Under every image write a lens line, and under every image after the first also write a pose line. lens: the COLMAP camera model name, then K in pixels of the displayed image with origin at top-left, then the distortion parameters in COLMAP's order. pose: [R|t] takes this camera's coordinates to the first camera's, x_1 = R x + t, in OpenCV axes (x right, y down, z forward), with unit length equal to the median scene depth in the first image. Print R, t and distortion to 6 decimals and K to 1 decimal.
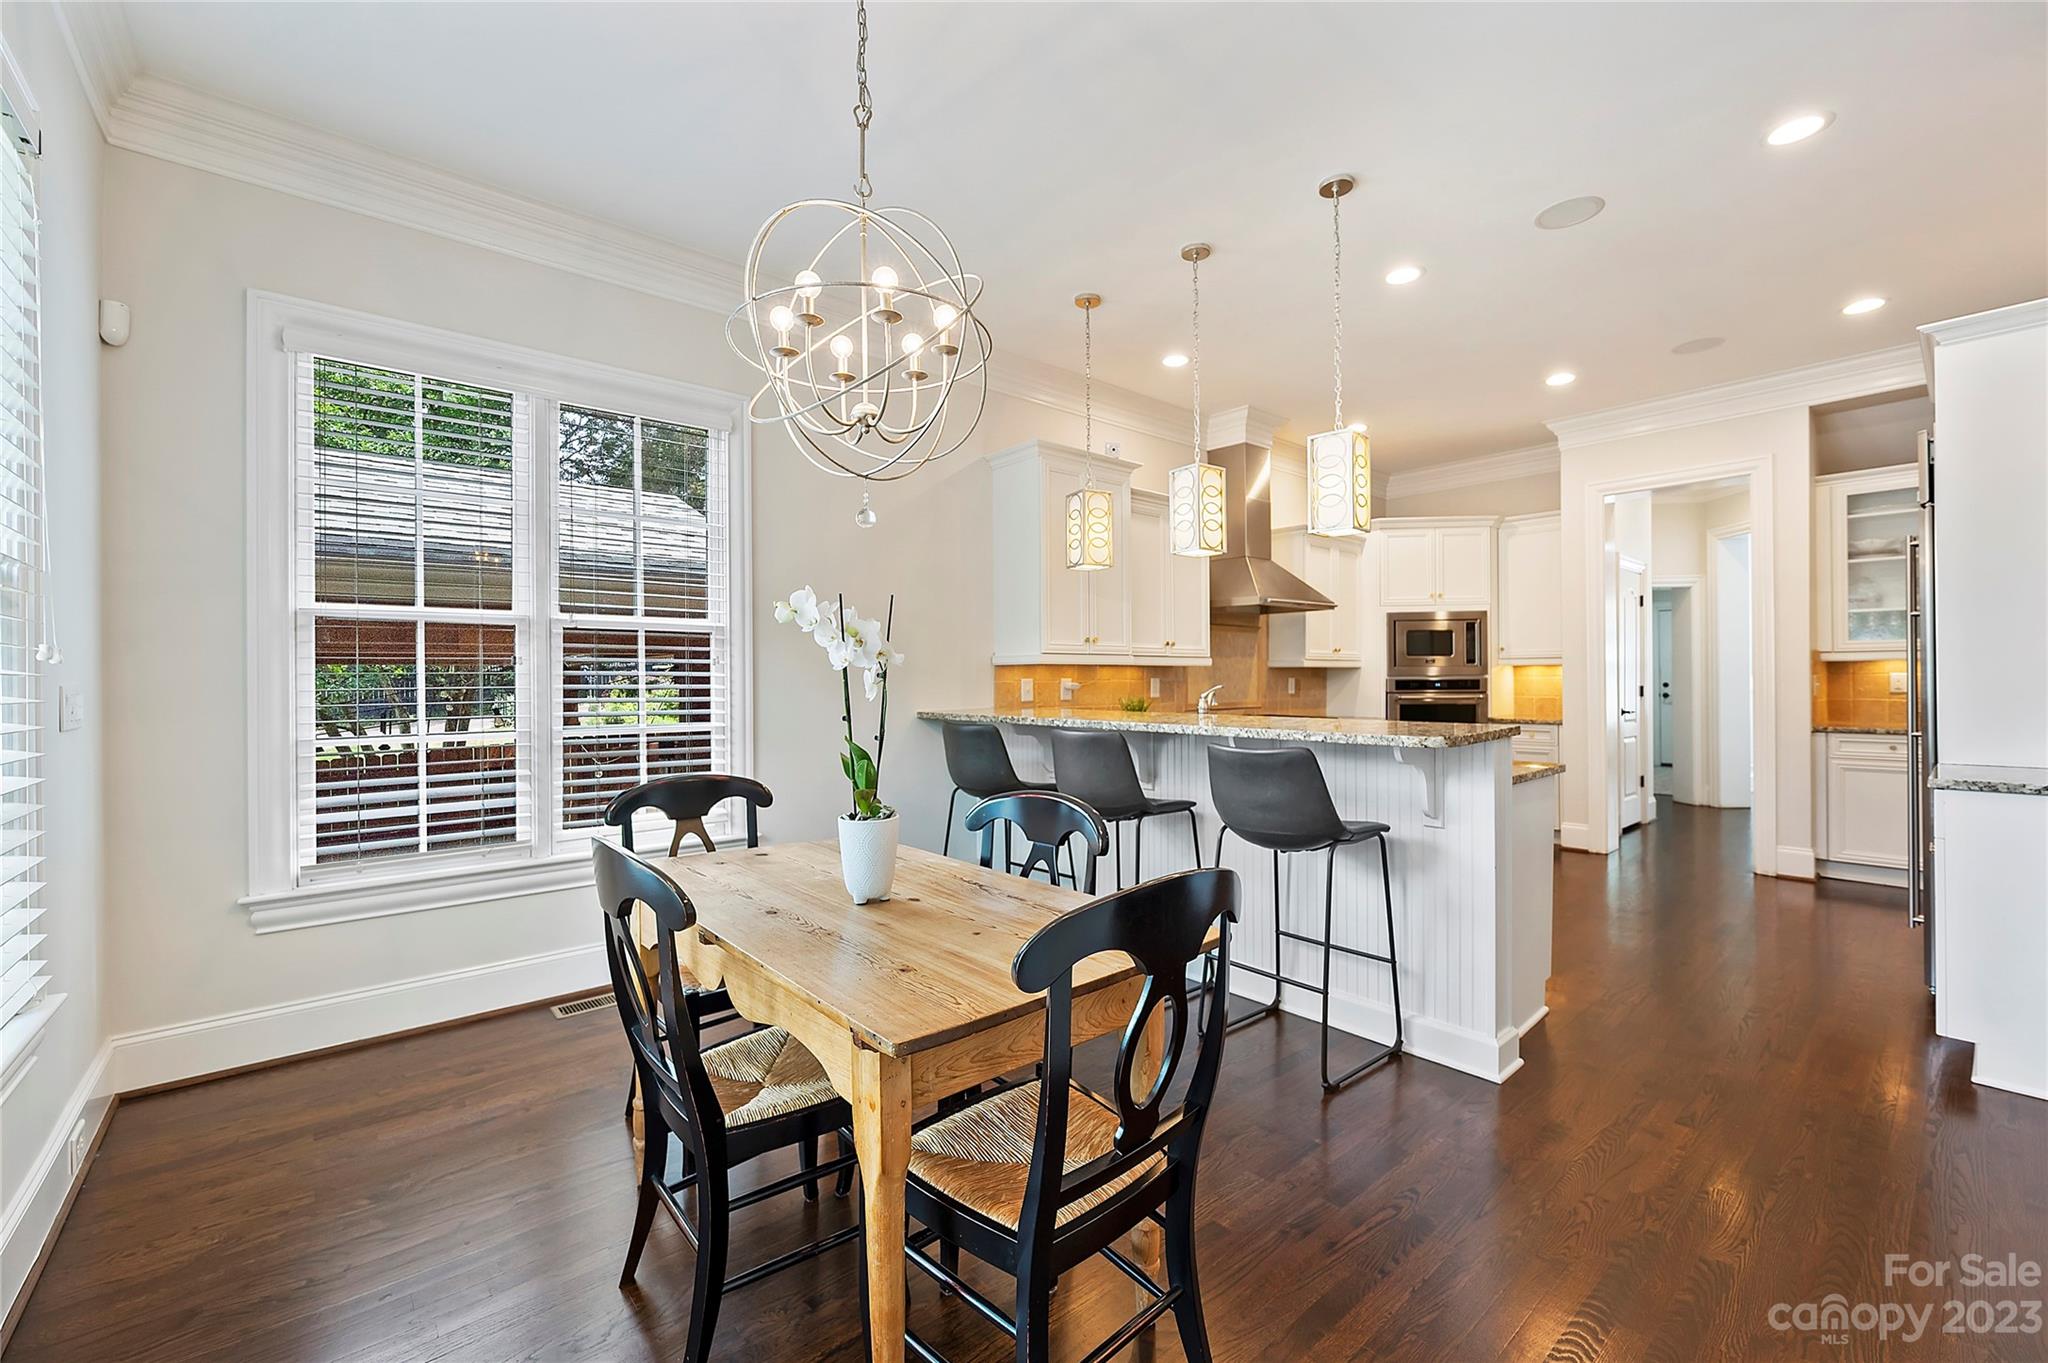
lens RADIAL K [[836.5, 0, 1017.5], [0, 836.5, 677.8], [0, 0, 1]] dist [-0.004852, -0.000800]
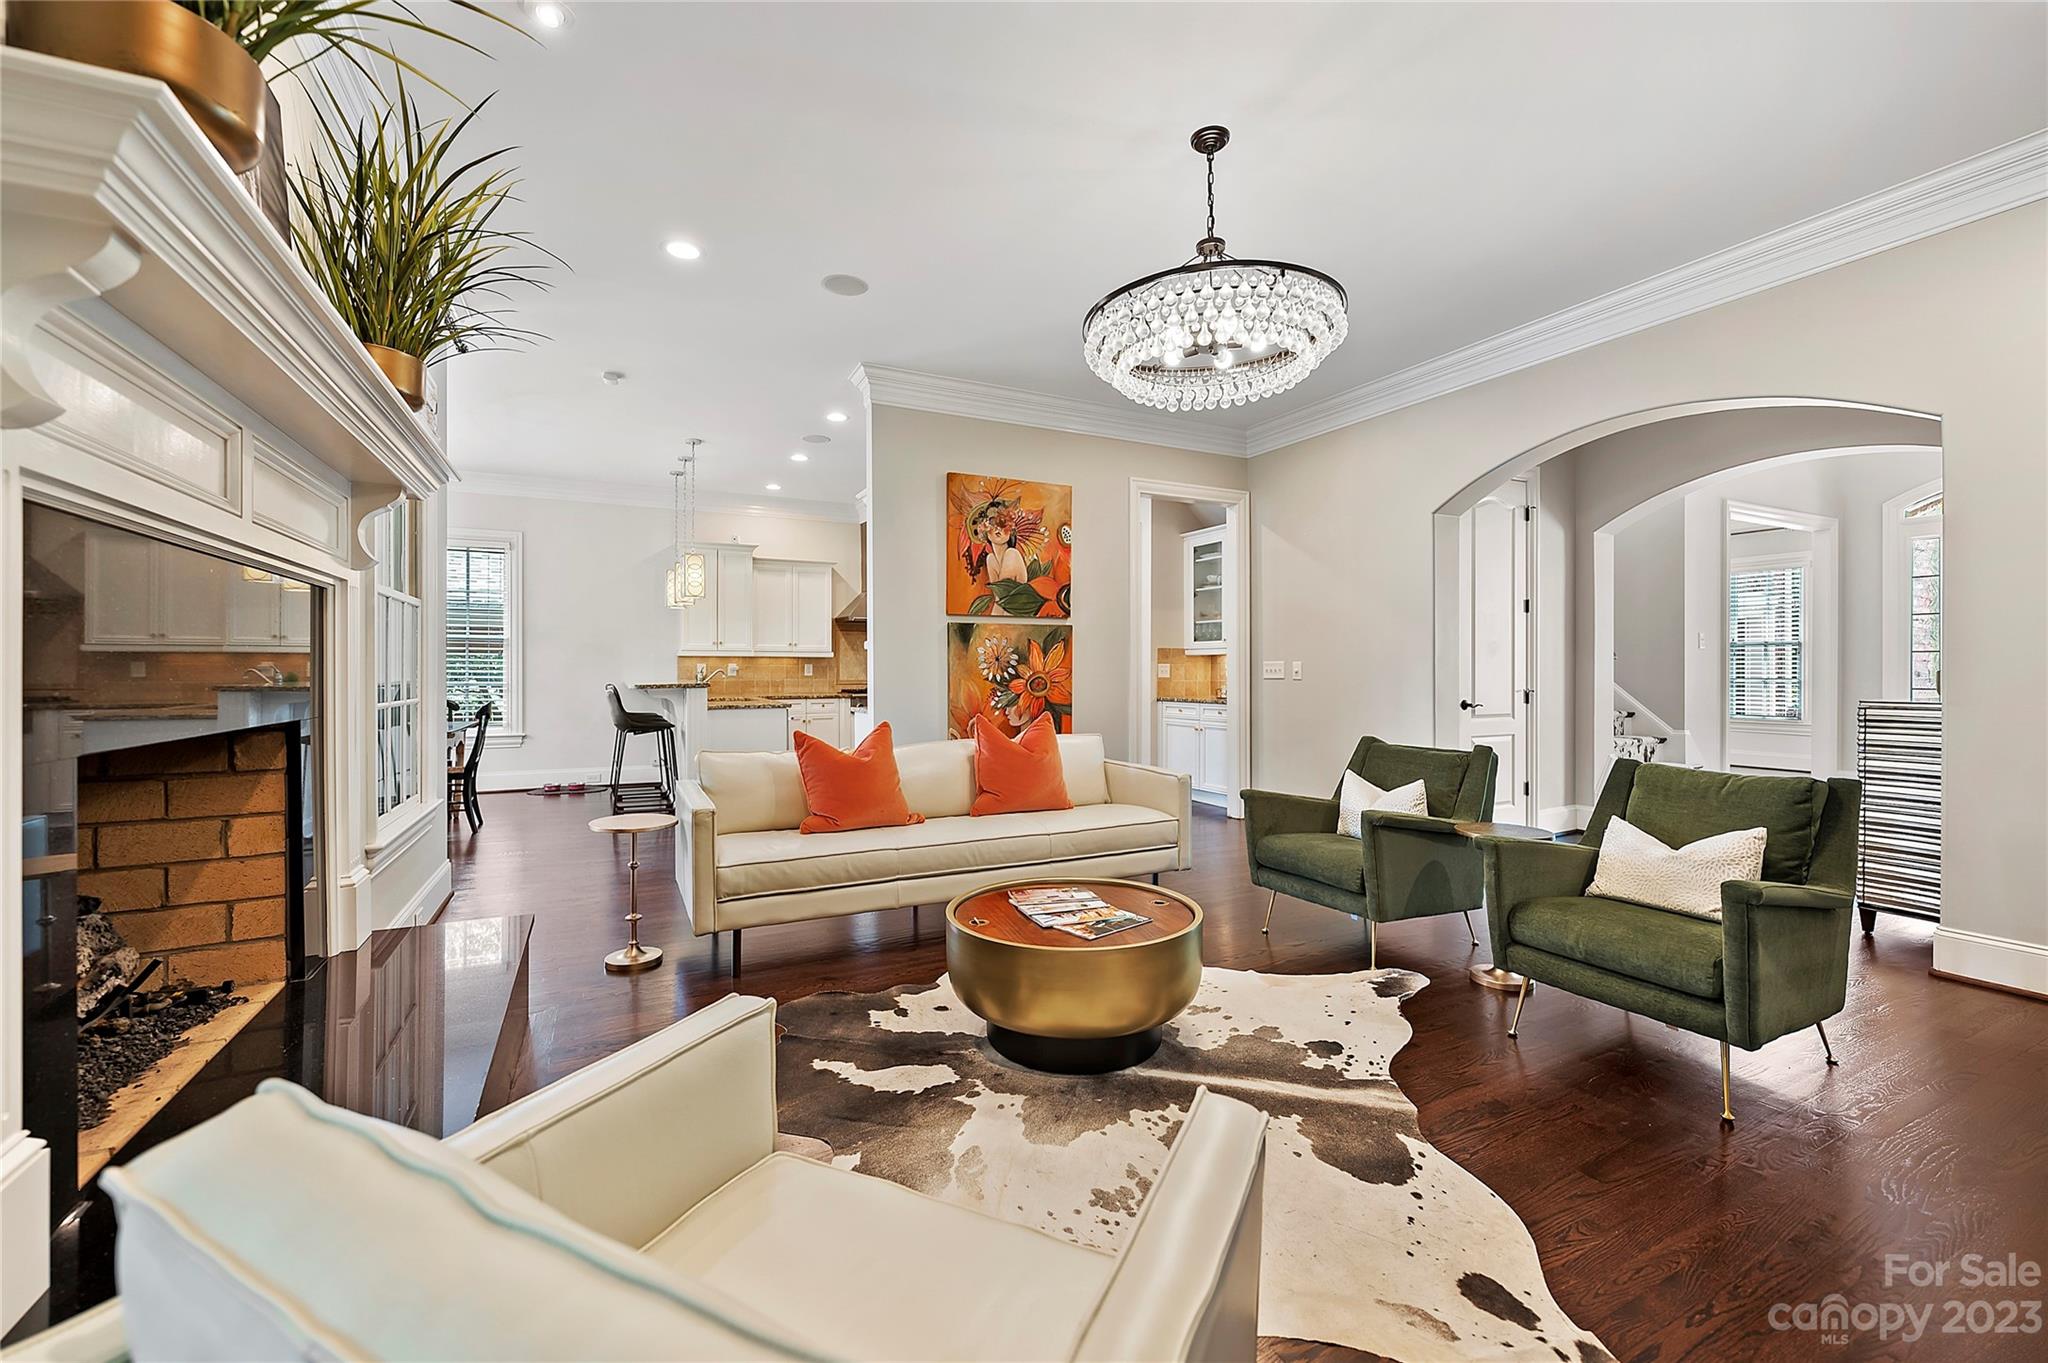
lens RADIAL K [[836.5, 0, 1031.4], [0, 836.5, 676.5], [0, 0, 1]] dist [-0.004852, -0.000800]
pose [[0.973356, 0.007522, -0.229175, 0.906904], [-0.007519, 0.999971, 0.000887, 0.018046], [0.229175, 0.000860, 0.973385, -0.501691]]
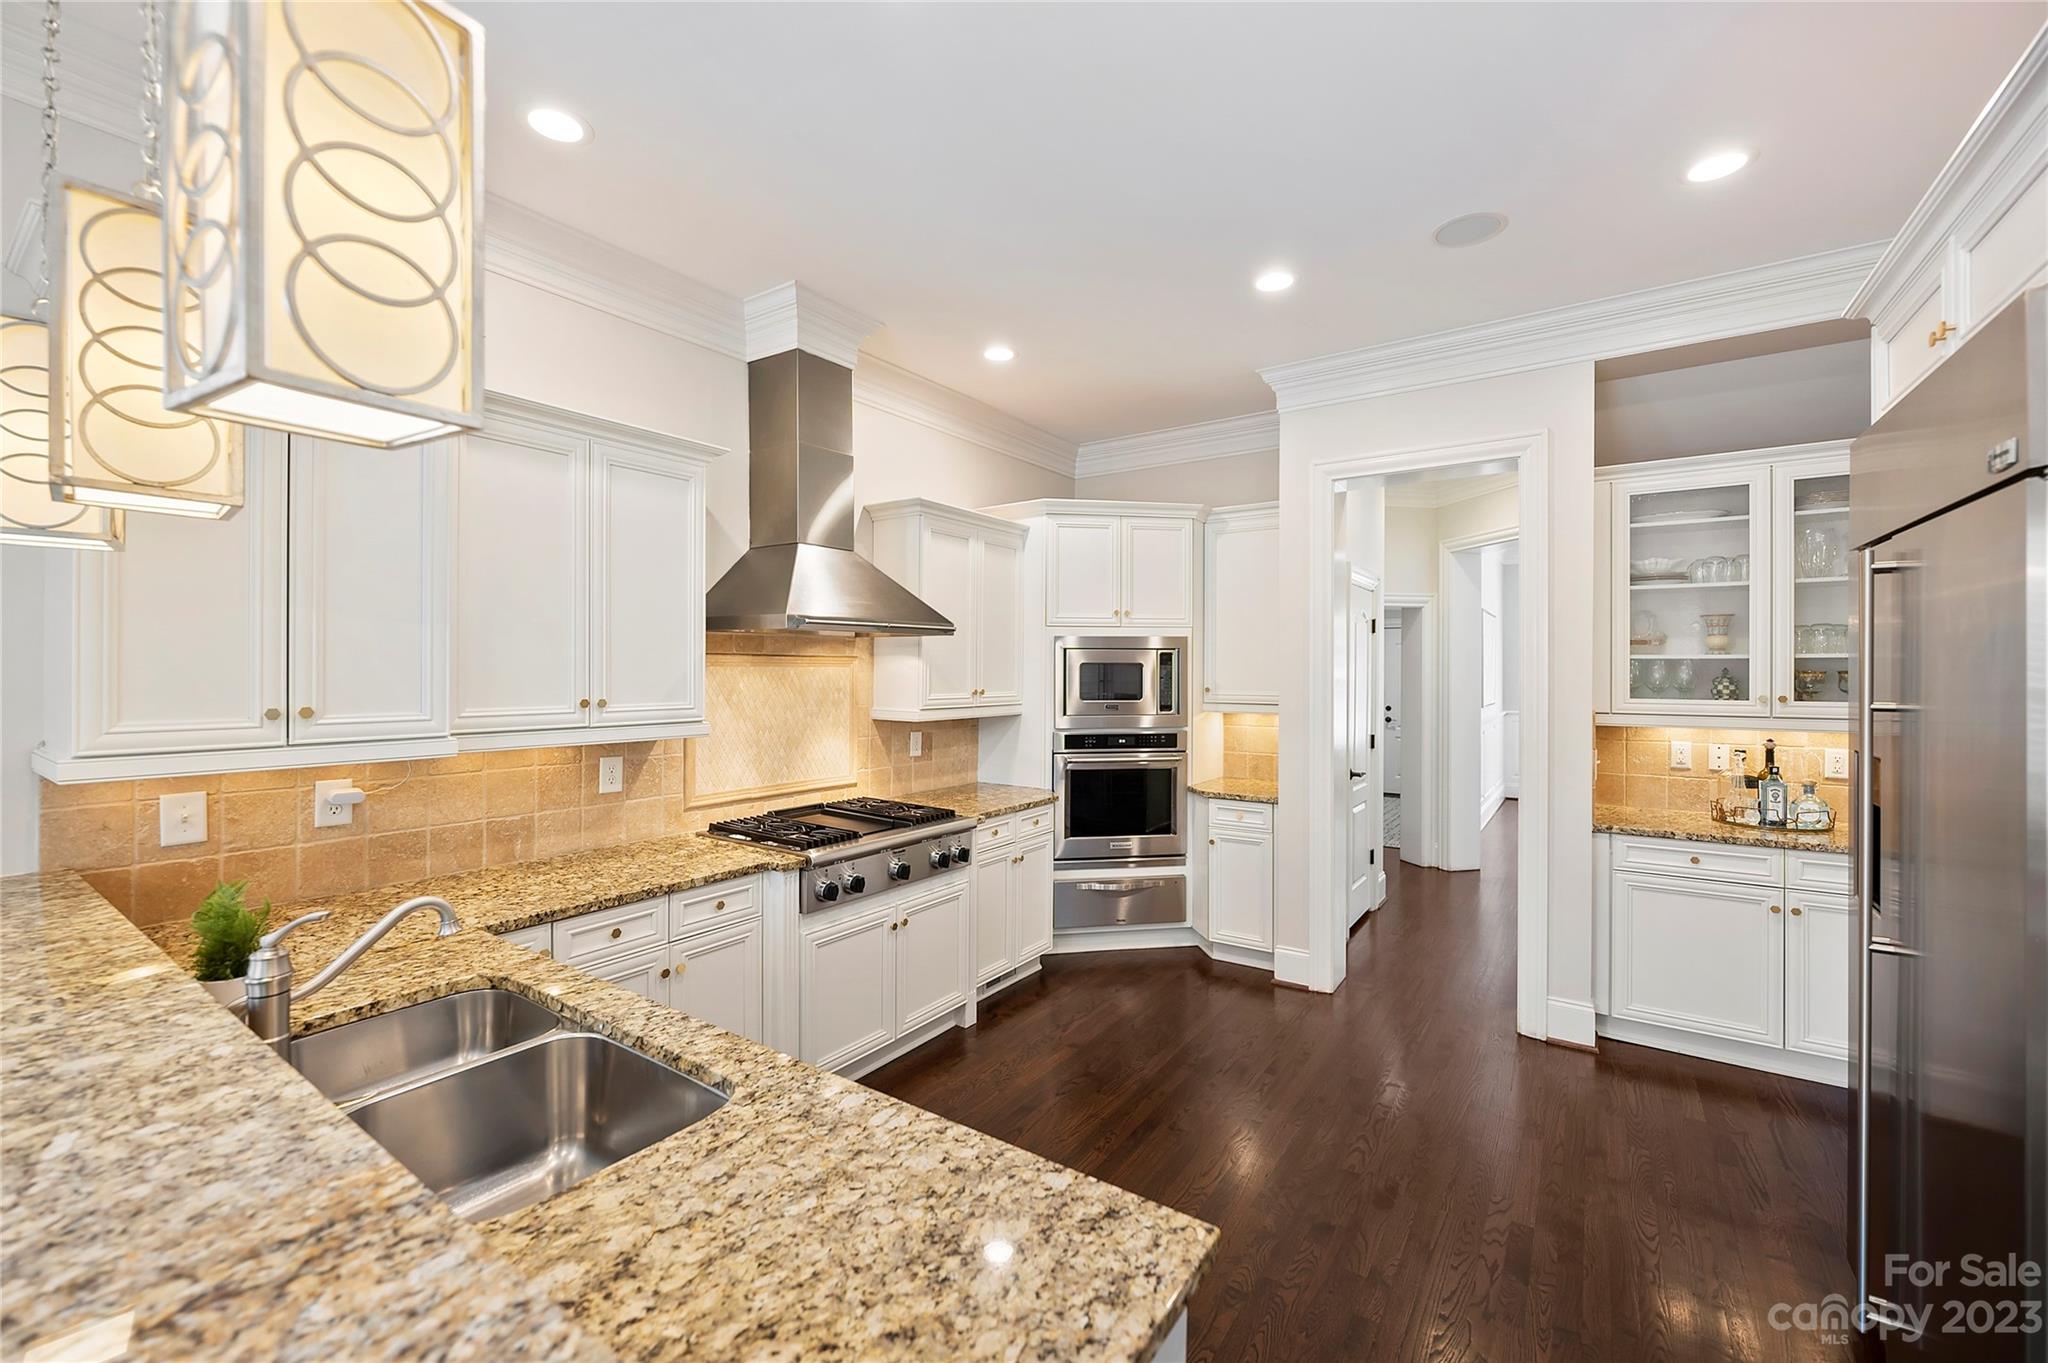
lens RADIAL K [[836.5, 0, 1018.3], [0, 836.5, 670.7], [0, 0, 1]] dist [-0.004852, -0.000800]
pose [[0.967347, 0.009002, 0.253296, 0.256803], [-0.009481, 0.999955, 0.000672, -0.053673], [-0.253278, -0.003052, 0.967389, 0.366985]]
